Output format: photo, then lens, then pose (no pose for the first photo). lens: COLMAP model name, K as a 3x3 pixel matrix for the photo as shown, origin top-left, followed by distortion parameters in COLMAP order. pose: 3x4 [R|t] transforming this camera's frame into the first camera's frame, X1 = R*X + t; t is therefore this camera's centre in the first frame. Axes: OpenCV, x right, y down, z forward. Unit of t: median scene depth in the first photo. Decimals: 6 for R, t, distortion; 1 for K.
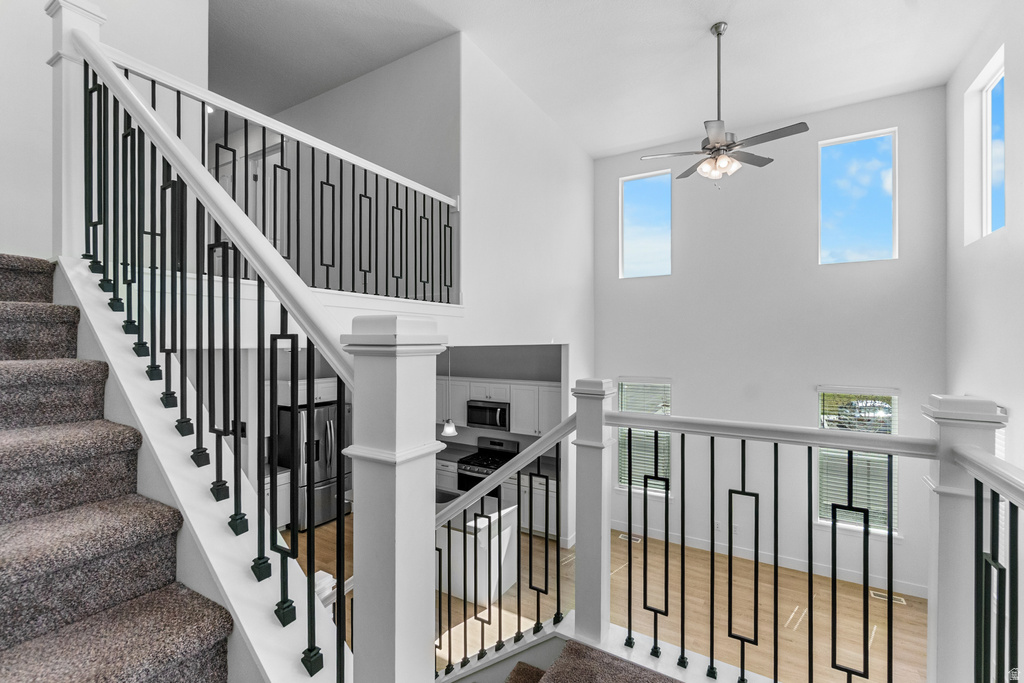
lens RADIAL K [[451.8, 0, 511.6], [0, 451.8, 345.8], [0, 0, 1]] dist [-0.002067, -0.001484]
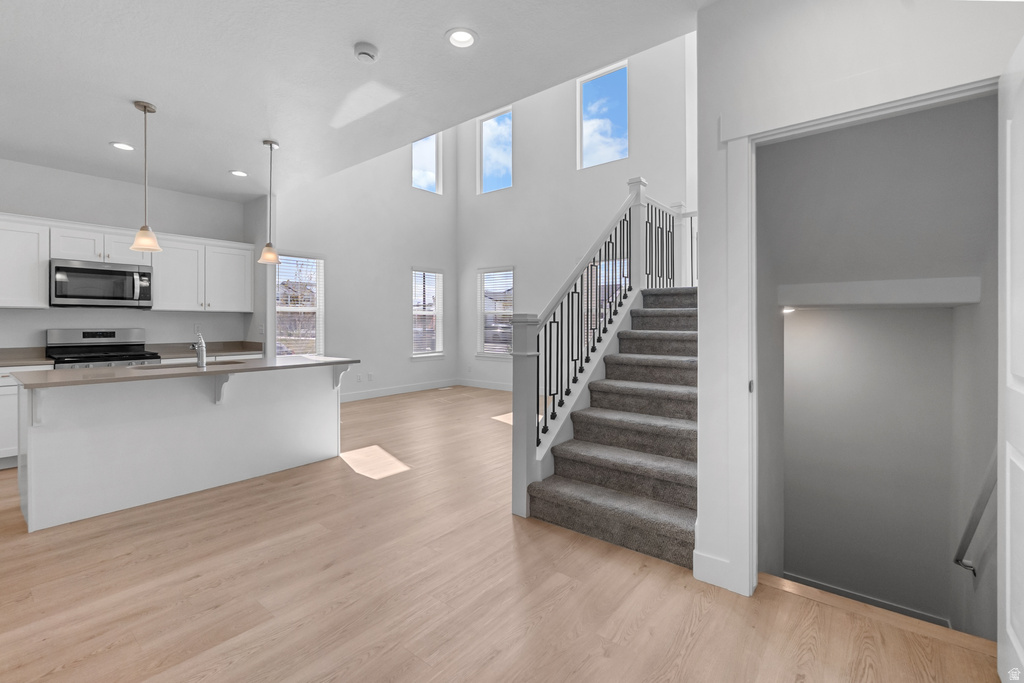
lens RADIAL K [[451.8, 0, 500.9], [0, 451.8, 323.5], [0, 0, 1]] dist [-0.002067, -0.001484]
pose [[0.155727, 0.004828, 0.987788, -0.588296], [-0.000939, 0.999988, -0.004740, 0.211329], [-0.987800, -0.000190, 0.155730, 0.362953]]
